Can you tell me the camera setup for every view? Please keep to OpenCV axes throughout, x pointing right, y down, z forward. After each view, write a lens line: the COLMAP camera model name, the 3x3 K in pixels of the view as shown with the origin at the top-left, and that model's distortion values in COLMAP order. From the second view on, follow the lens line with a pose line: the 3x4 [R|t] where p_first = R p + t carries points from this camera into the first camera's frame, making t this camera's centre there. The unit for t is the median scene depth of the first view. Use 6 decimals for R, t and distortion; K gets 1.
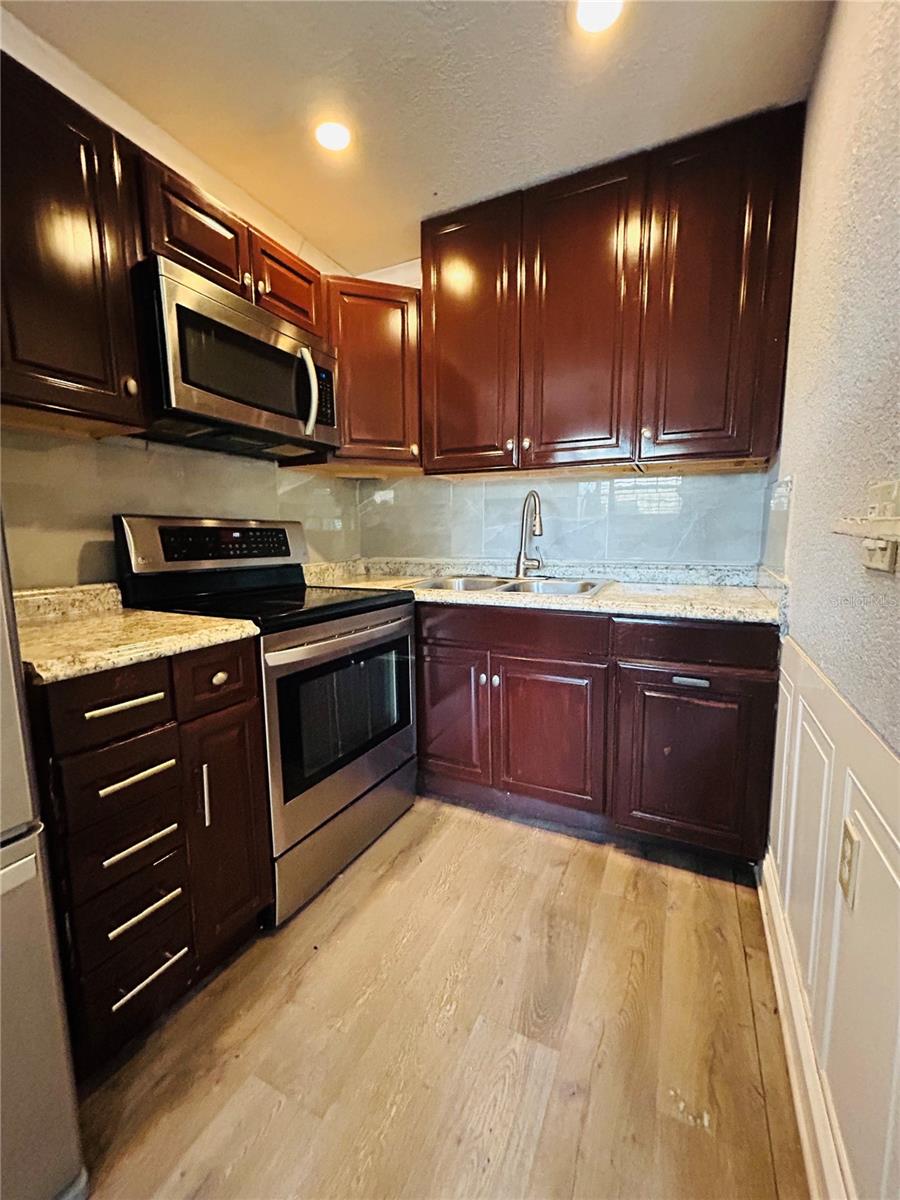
lens RADIAL K [[490.1, 0, 453.2], [0, 490.1, 598.9], [0, 0, 1]] dist [0.001271, 0.001449]
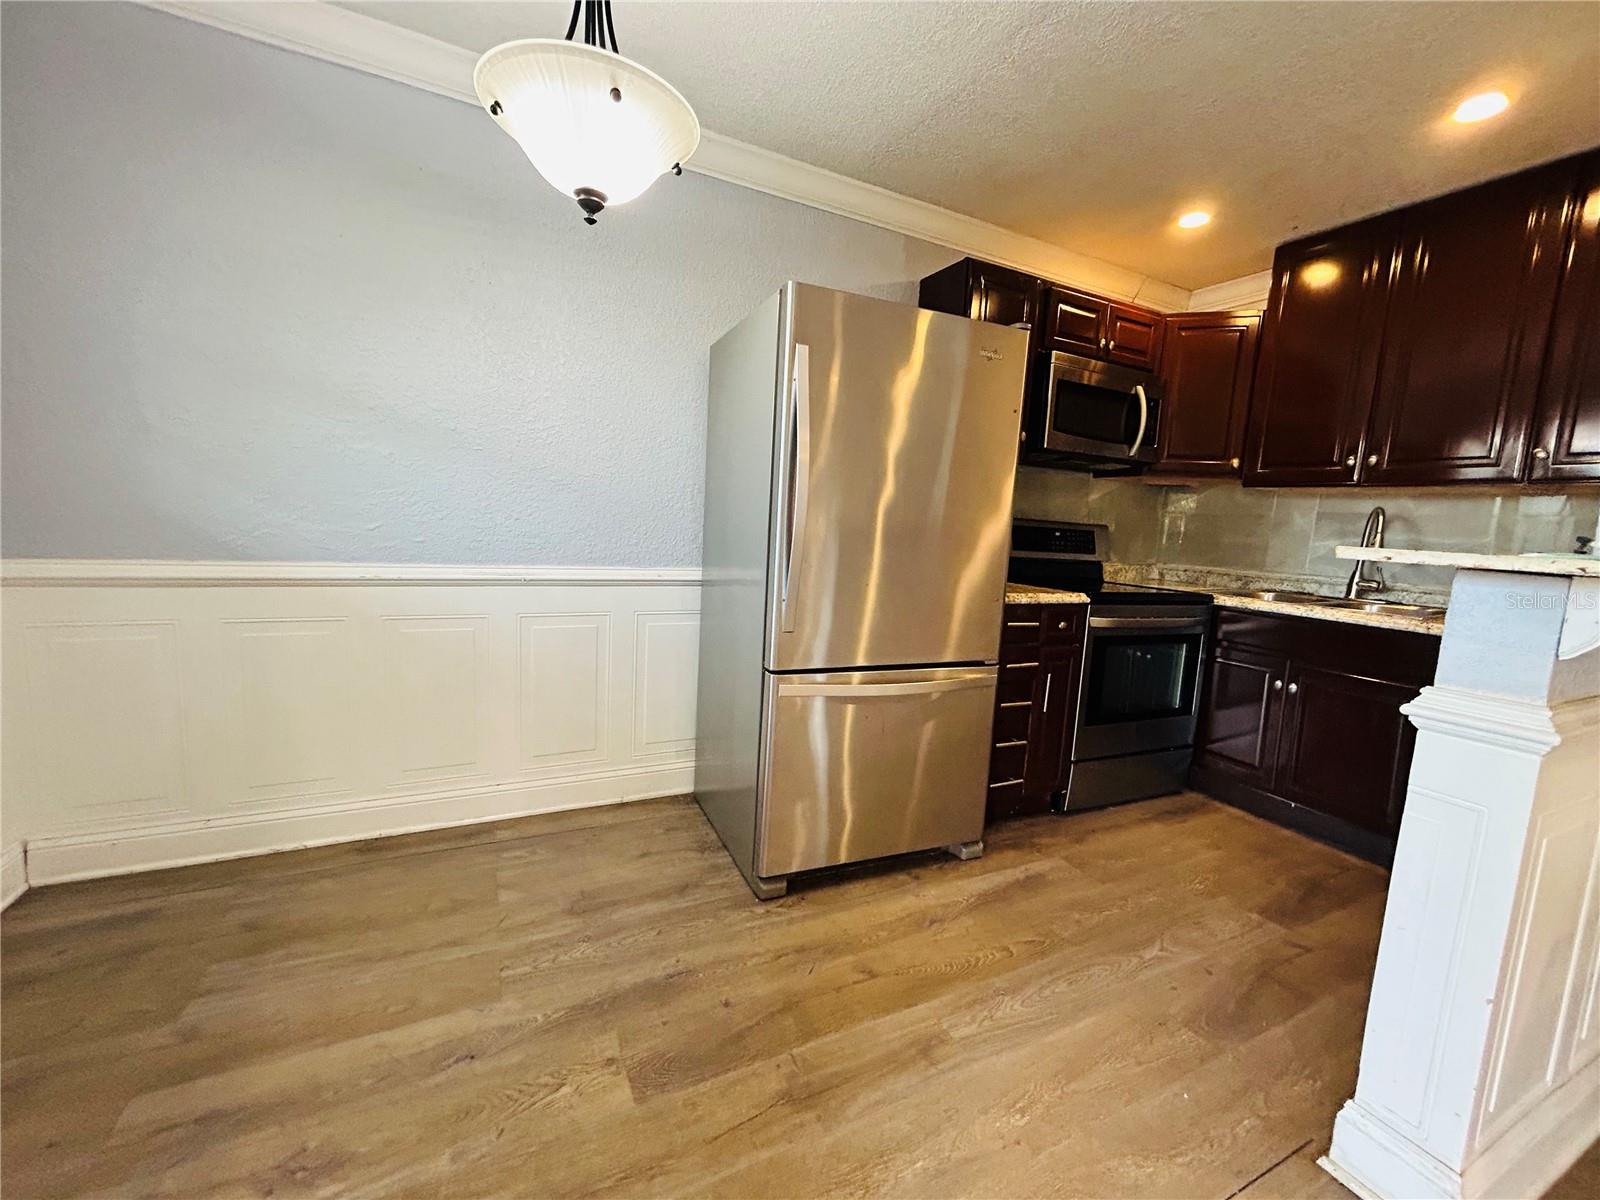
lens RADIAL K [[653.5, 0, 801.9], [0, 653.5, 596.8], [0, 0, 1]] dist [0.001271, 0.001449]
pose [[0.793966, 0.124564, -0.595064, 0.062811], [-0.142082, 0.989698, 0.017599, 0.098596], [0.591127, 0.070575, 0.803485, -0.761317]]
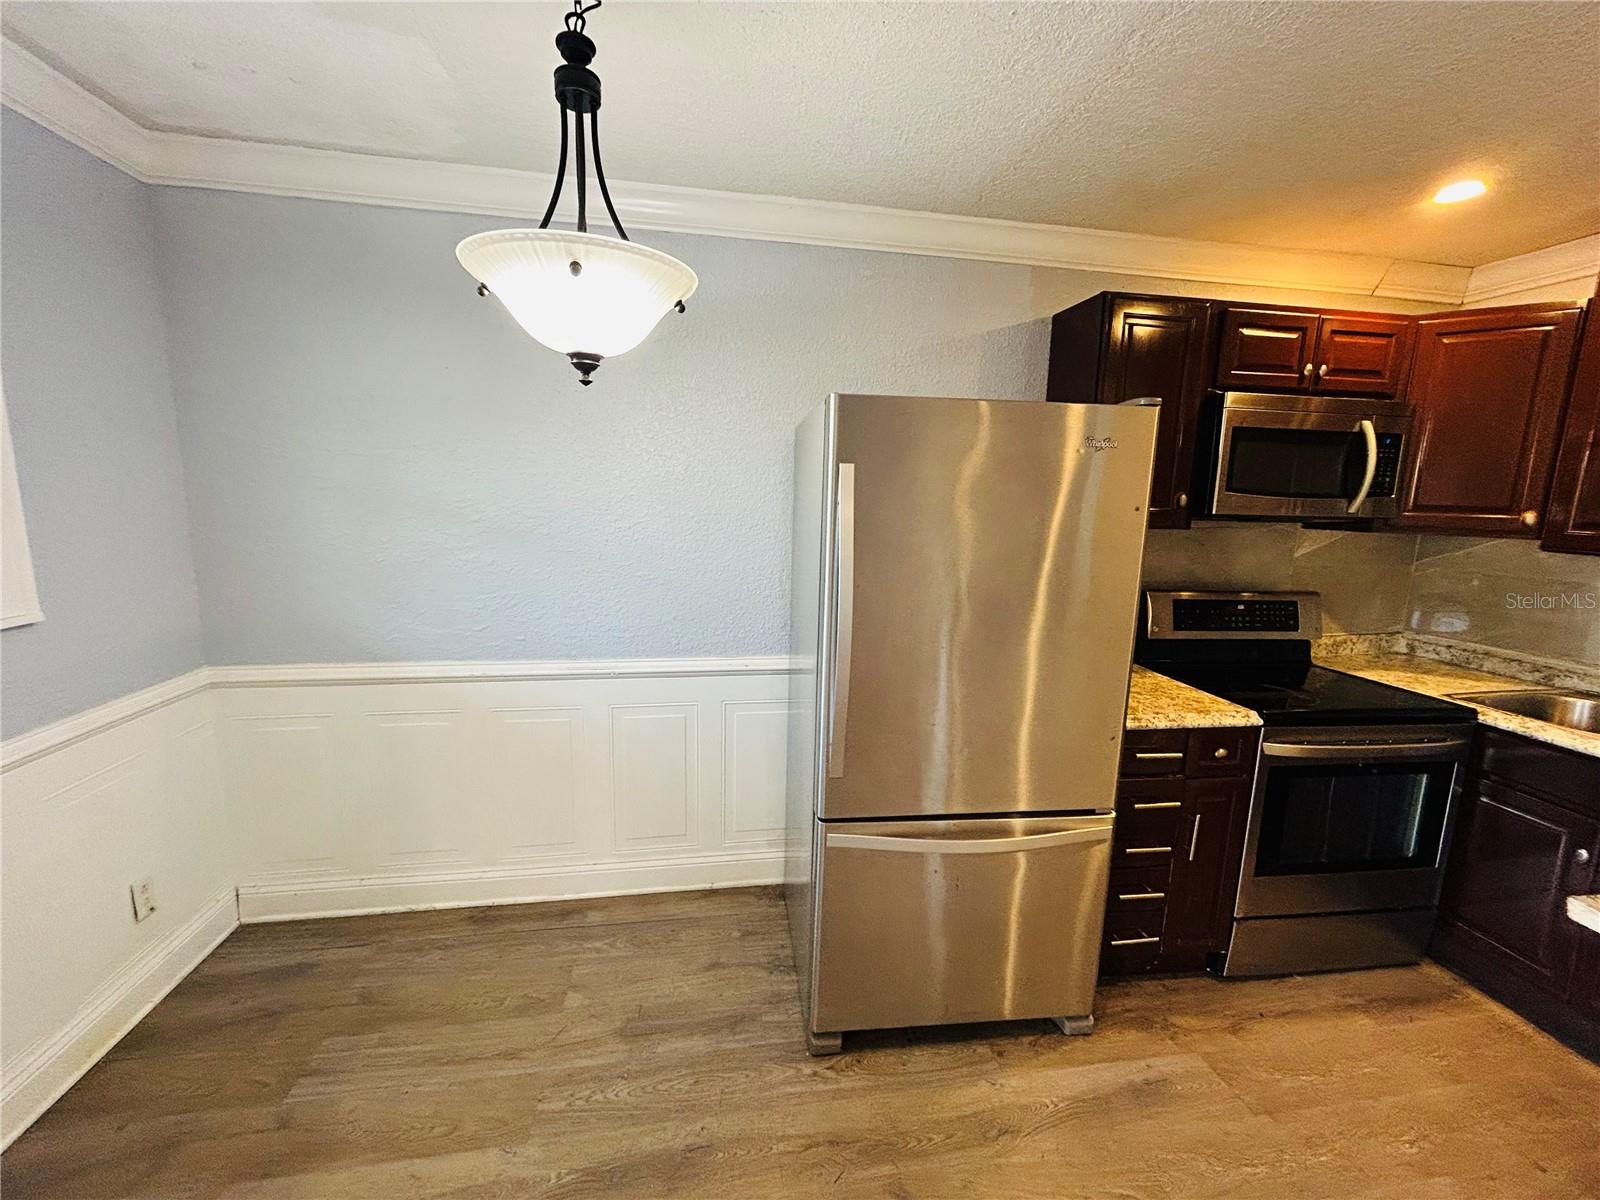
lens RADIAL K [[653.5, 0, 797.6], [0, 653.5, 599.3], [0, 0, 1]] dist [0.001271, 0.001449]
pose [[0.582797, 0.152732, -0.798136, 0.104574], [-0.139606, 0.986394, 0.086818, -0.138770], [0.800536, 0.060828, 0.596190, -0.559126]]
